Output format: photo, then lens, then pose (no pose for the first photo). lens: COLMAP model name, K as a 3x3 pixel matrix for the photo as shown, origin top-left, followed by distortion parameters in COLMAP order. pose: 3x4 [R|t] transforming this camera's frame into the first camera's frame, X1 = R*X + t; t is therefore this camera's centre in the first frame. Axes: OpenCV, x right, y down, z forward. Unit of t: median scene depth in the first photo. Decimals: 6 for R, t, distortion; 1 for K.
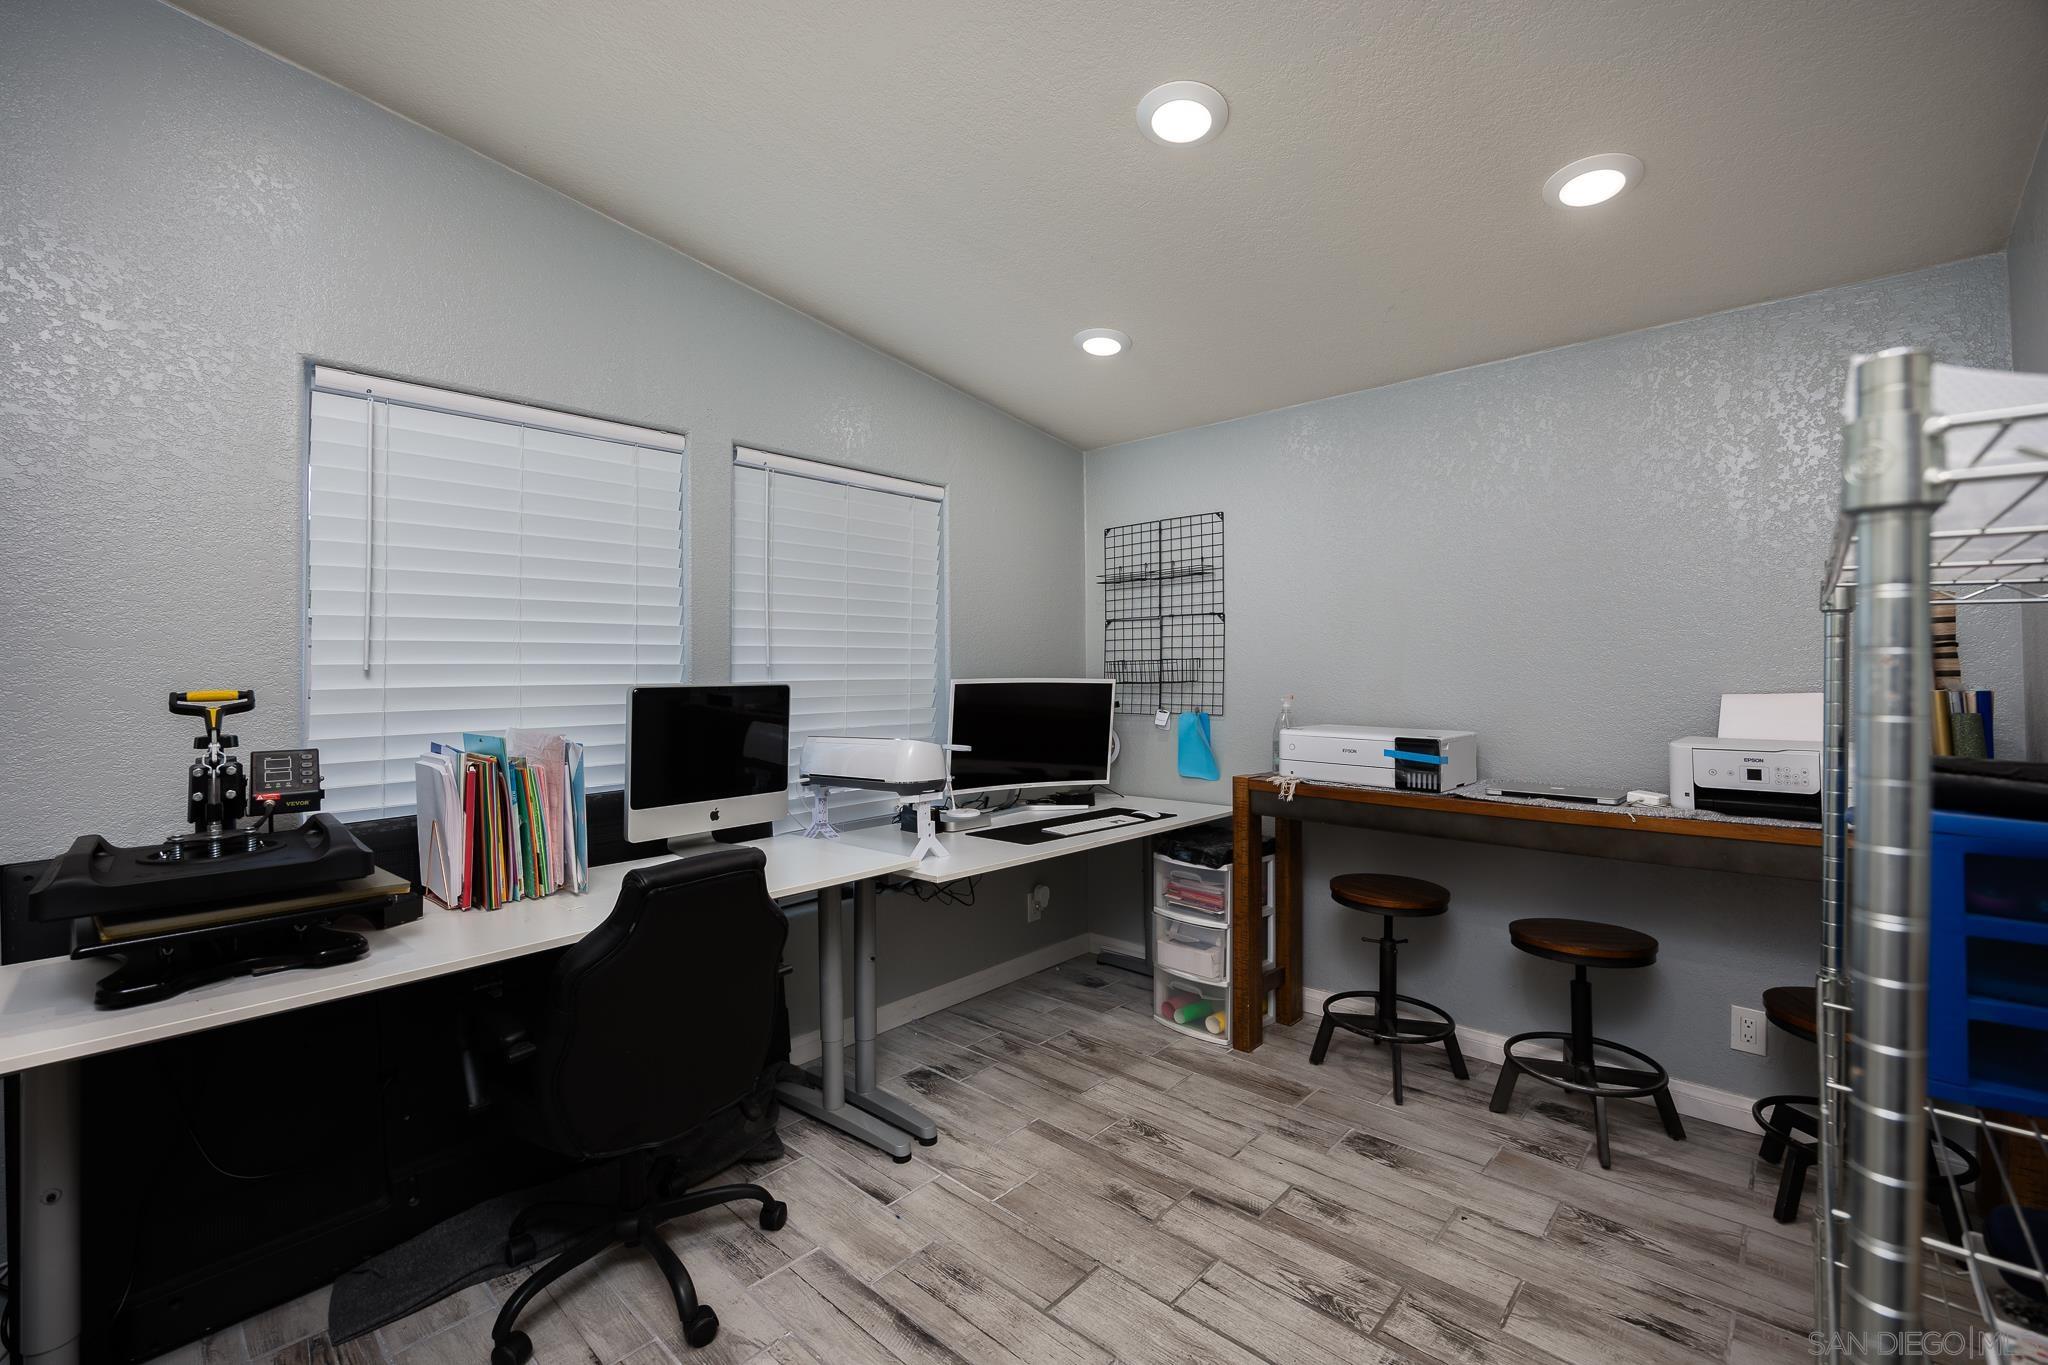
lens RADIAL K [[871.3, 0, 1022.0], [0, 871.3, 672.7], [0, 0, 1]] dist [-0.001524, -0.000171]
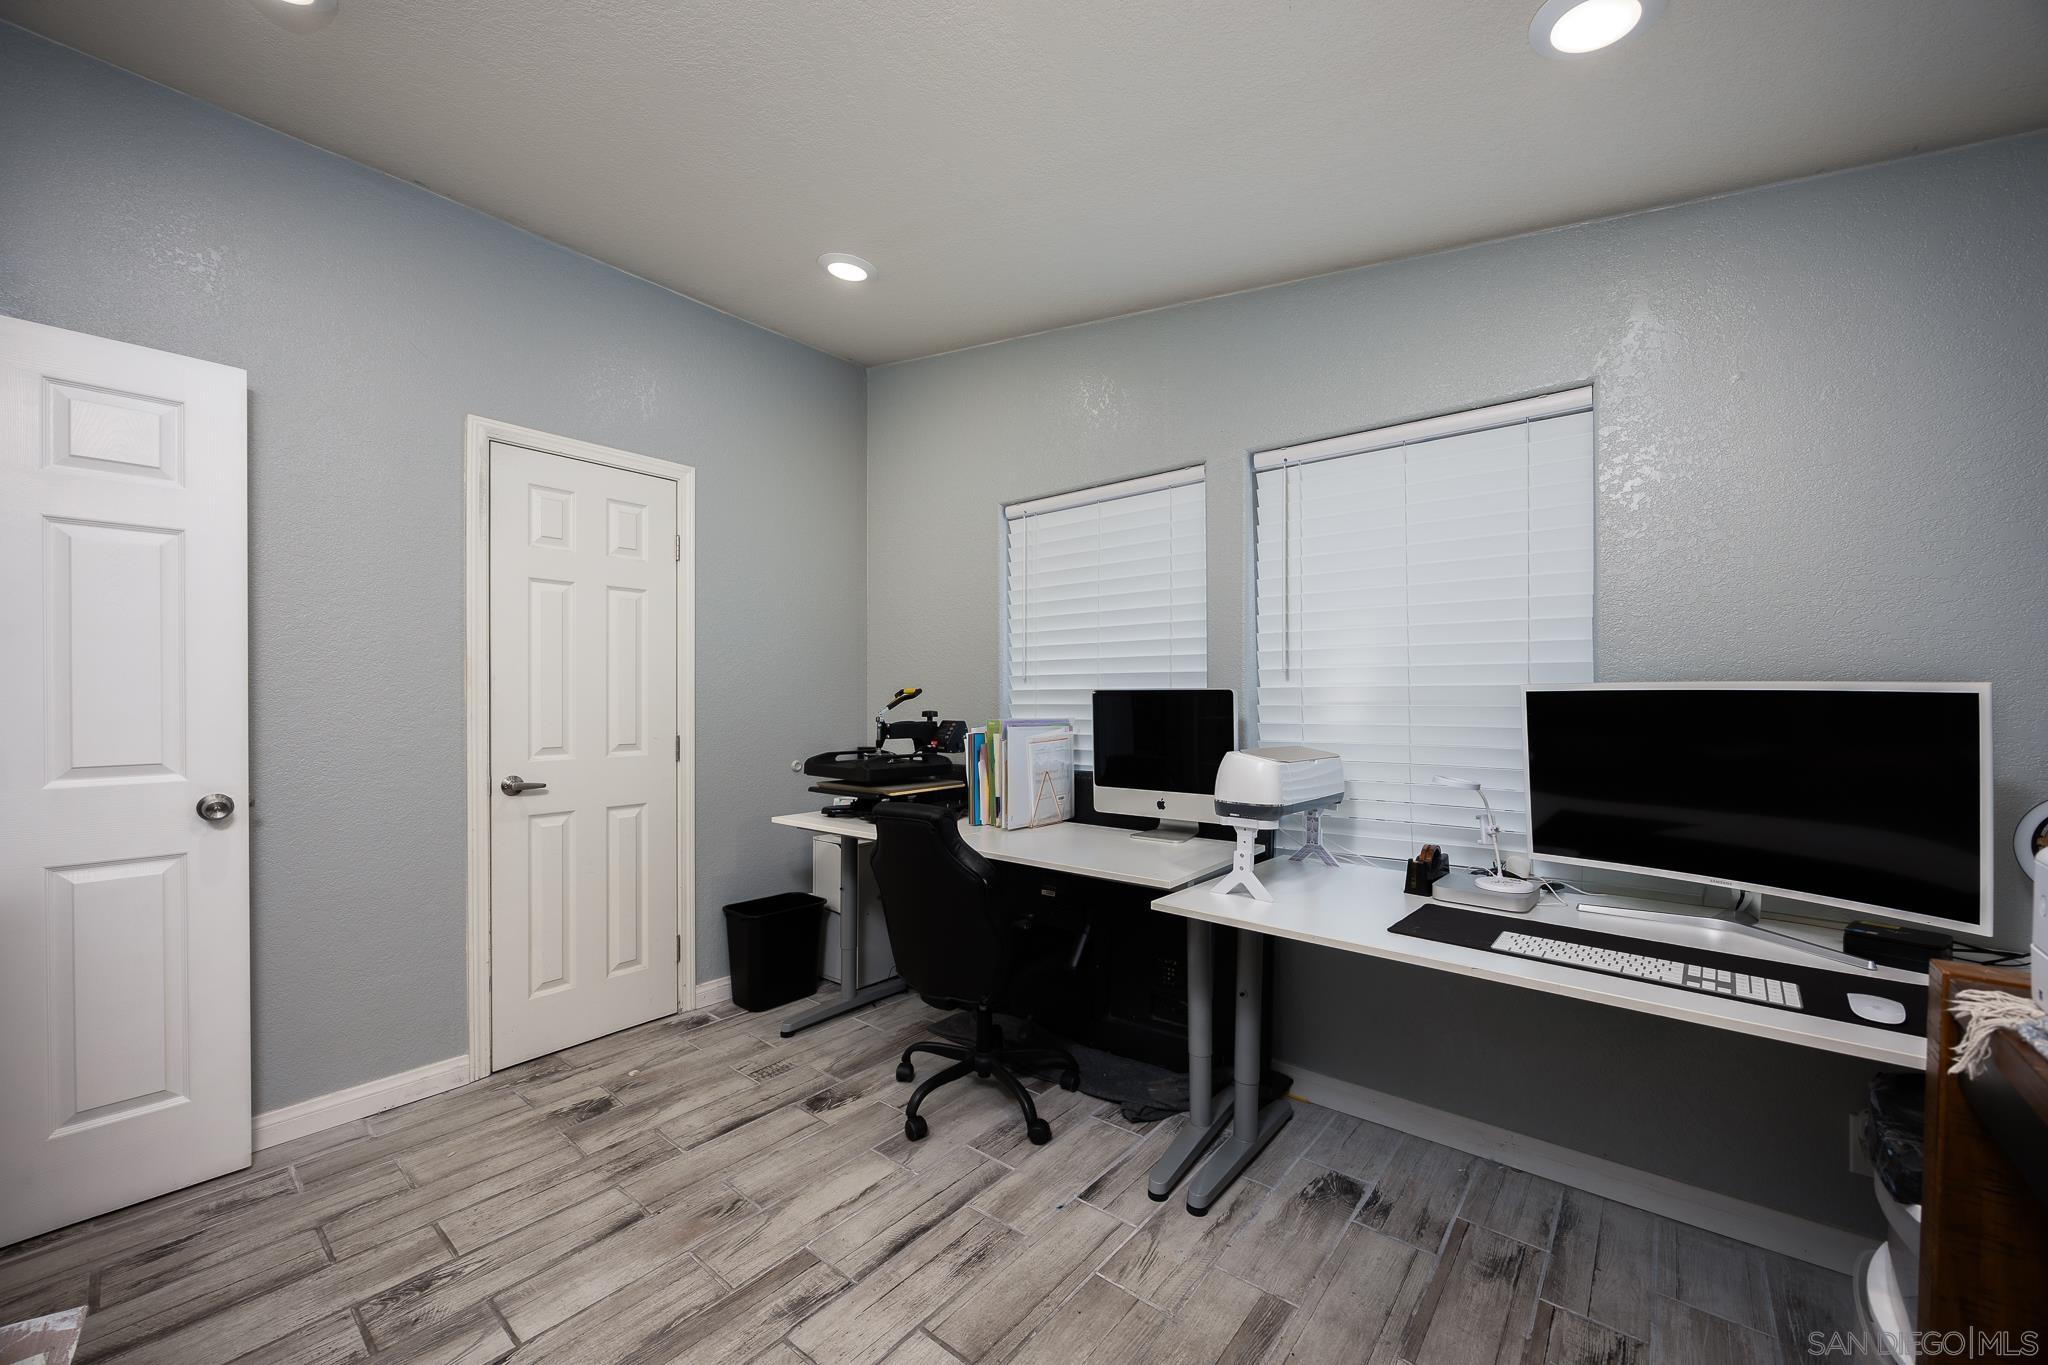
lens RADIAL K [[782.0, 0, 1024.8], [0, 782.0, 693.6], [0, 0, 1]] dist [-0.003351, 0.000246]
pose [[0.060651, 0.021576, -0.997926, 0.668578], [0.009556, 0.999708, 0.022195, -0.005685], [0.998113, -0.010882, 0.060427, 0.791126]]
